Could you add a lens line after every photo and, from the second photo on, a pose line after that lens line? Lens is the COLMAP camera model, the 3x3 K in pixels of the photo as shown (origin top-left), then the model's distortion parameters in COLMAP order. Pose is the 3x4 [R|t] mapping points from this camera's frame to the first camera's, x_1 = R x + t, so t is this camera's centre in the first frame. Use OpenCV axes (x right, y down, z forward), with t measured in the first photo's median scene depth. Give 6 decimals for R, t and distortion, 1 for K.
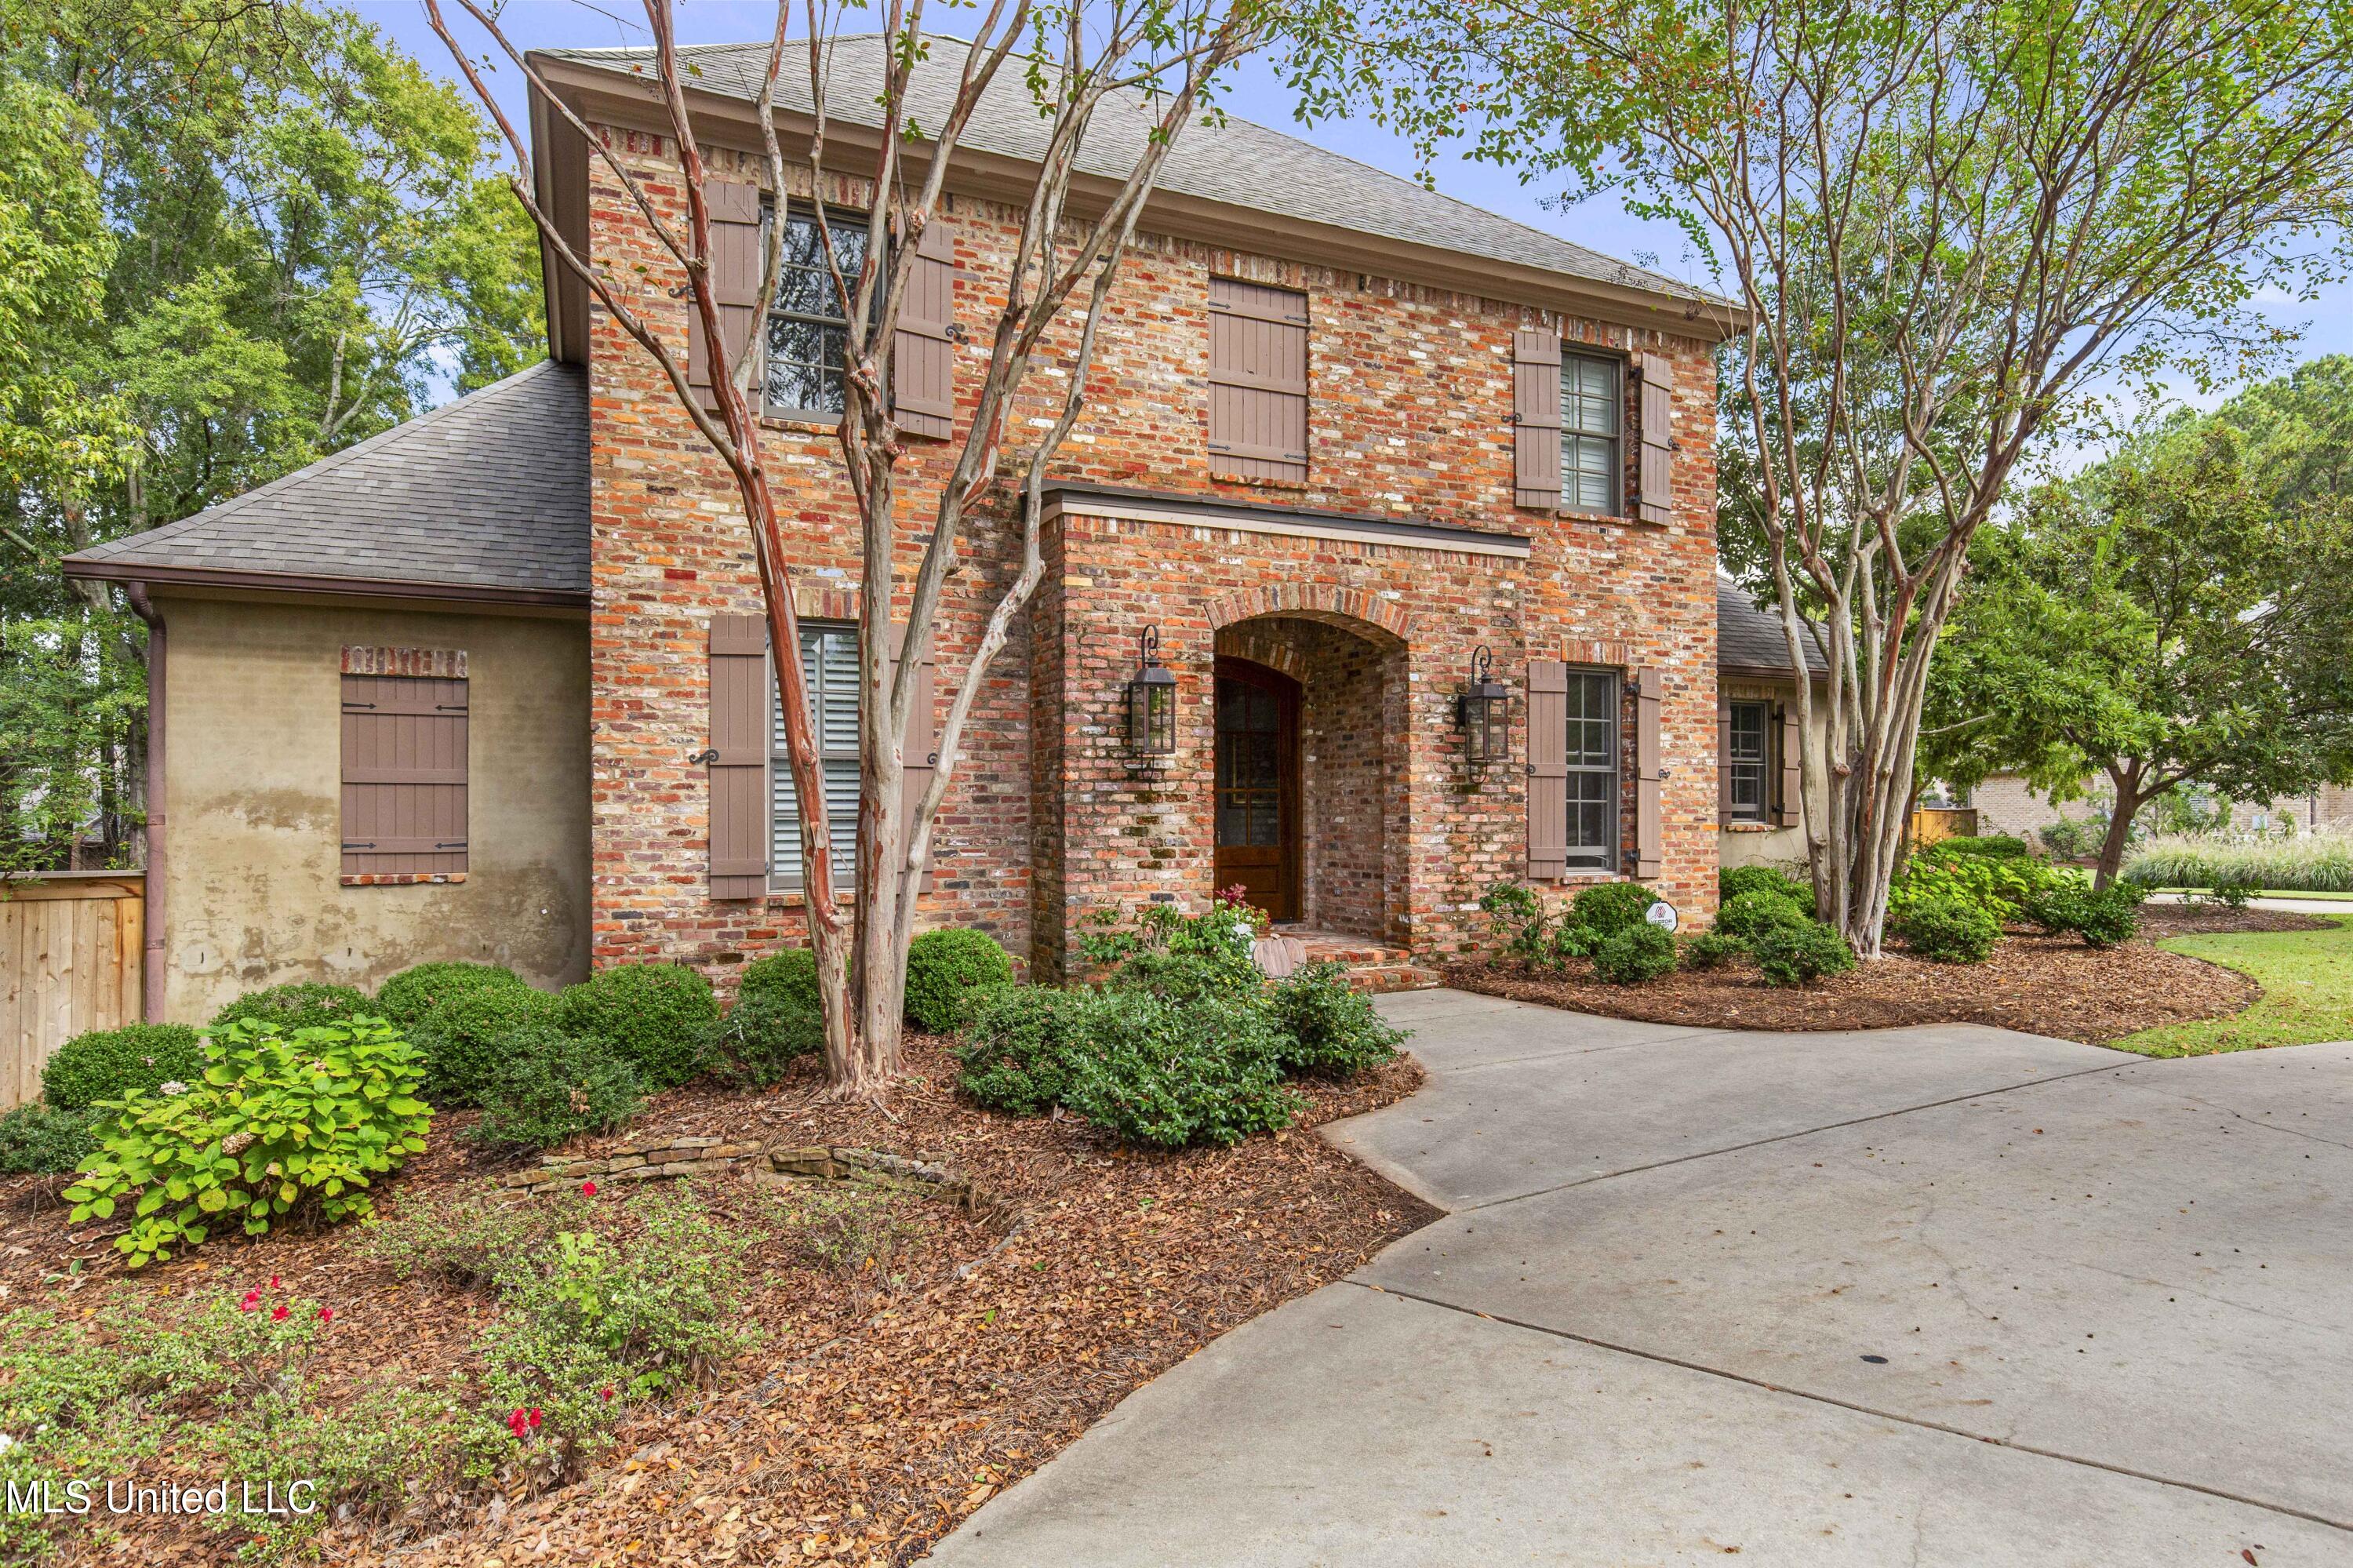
lens RADIAL K [[1303.5, 0, 1173.7], [0, 1303.5, 813.3], [0, 0, 1]] dist [0.004124, 0.000822]
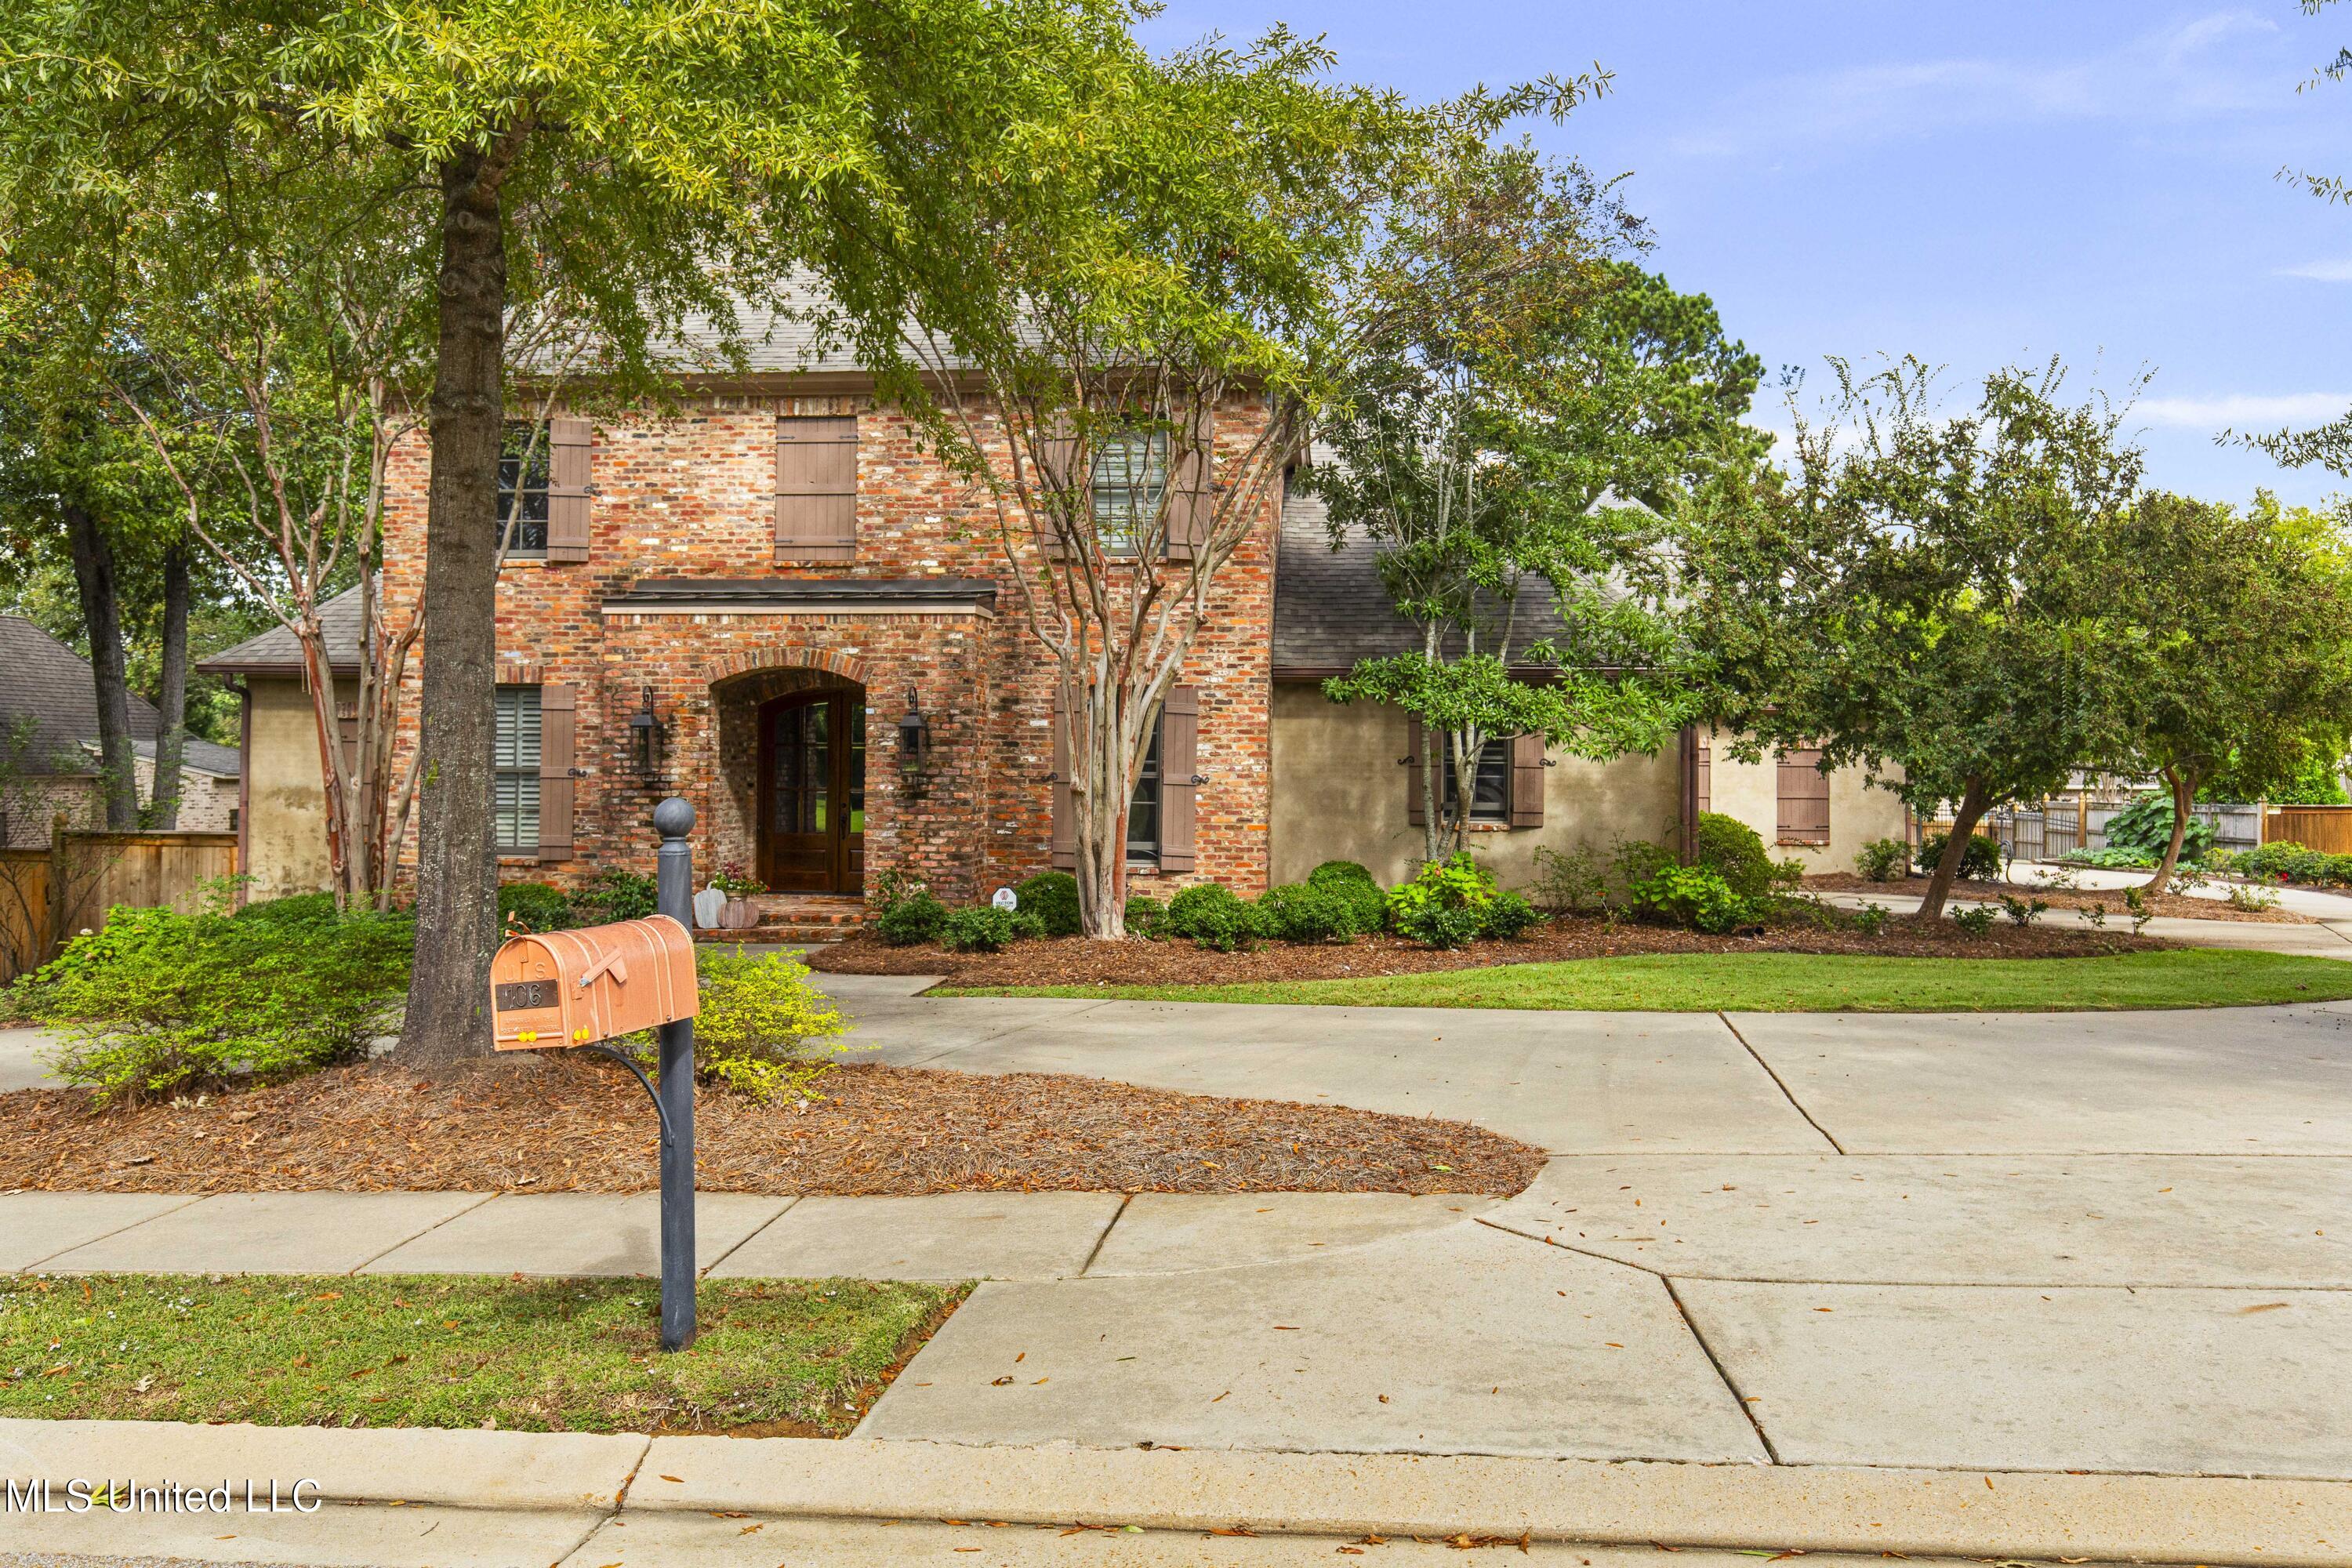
lens RADIAL K [[1710.9, 0, 1178.5], [0, 1710.9, 740.9], [0, 0, 1]] dist [-0.002741, 0.002886]
pose [[0.871278, 0.000595, -0.490790, 1.315961], [-0.007329, 0.999904, -0.011798, -0.055824], [0.490735, 0.013876, 0.871198, -0.365910]]
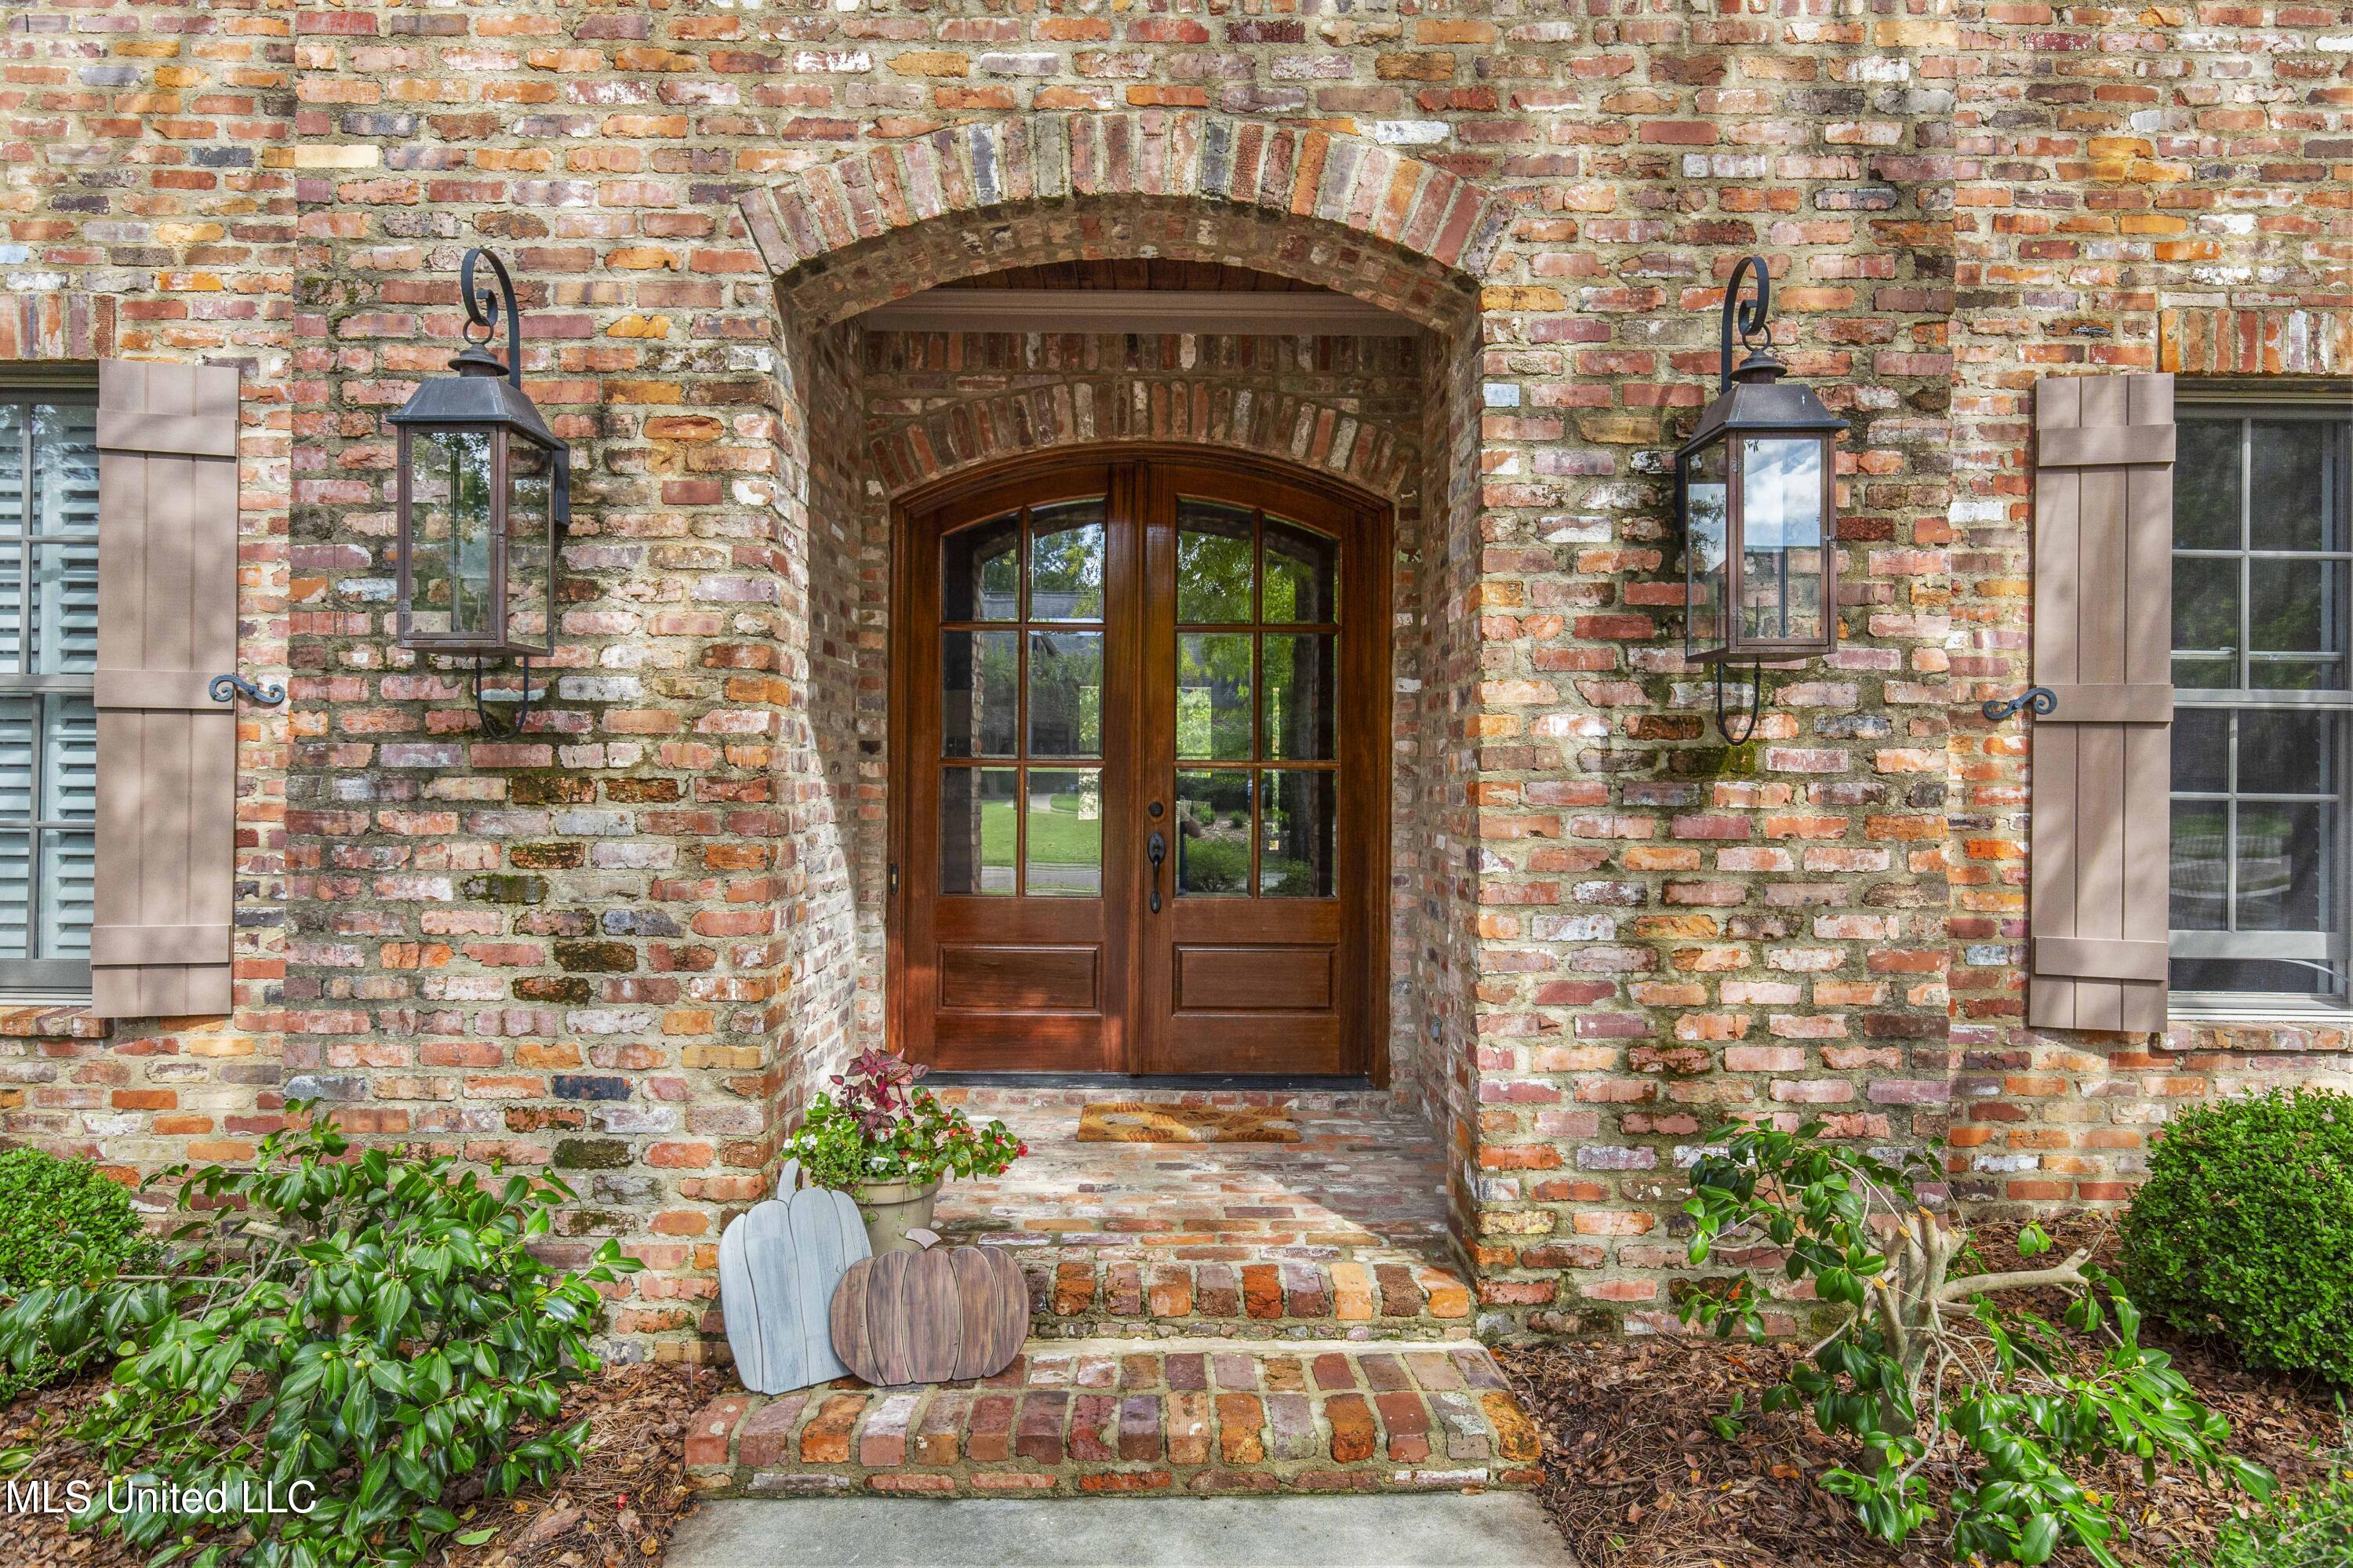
lens RADIAL K [[1379.9, 0, 1176.5], [0, 1379.9, 784.0], [0, 0, 1]] dist [0.001663, -0.001182]
pose [[0.914689, 0.006566, -0.404105, 0.246108], [-0.006782, 0.999977, 0.000896, -0.013195], [0.404102, 0.001921, 0.914712, 0.674410]]
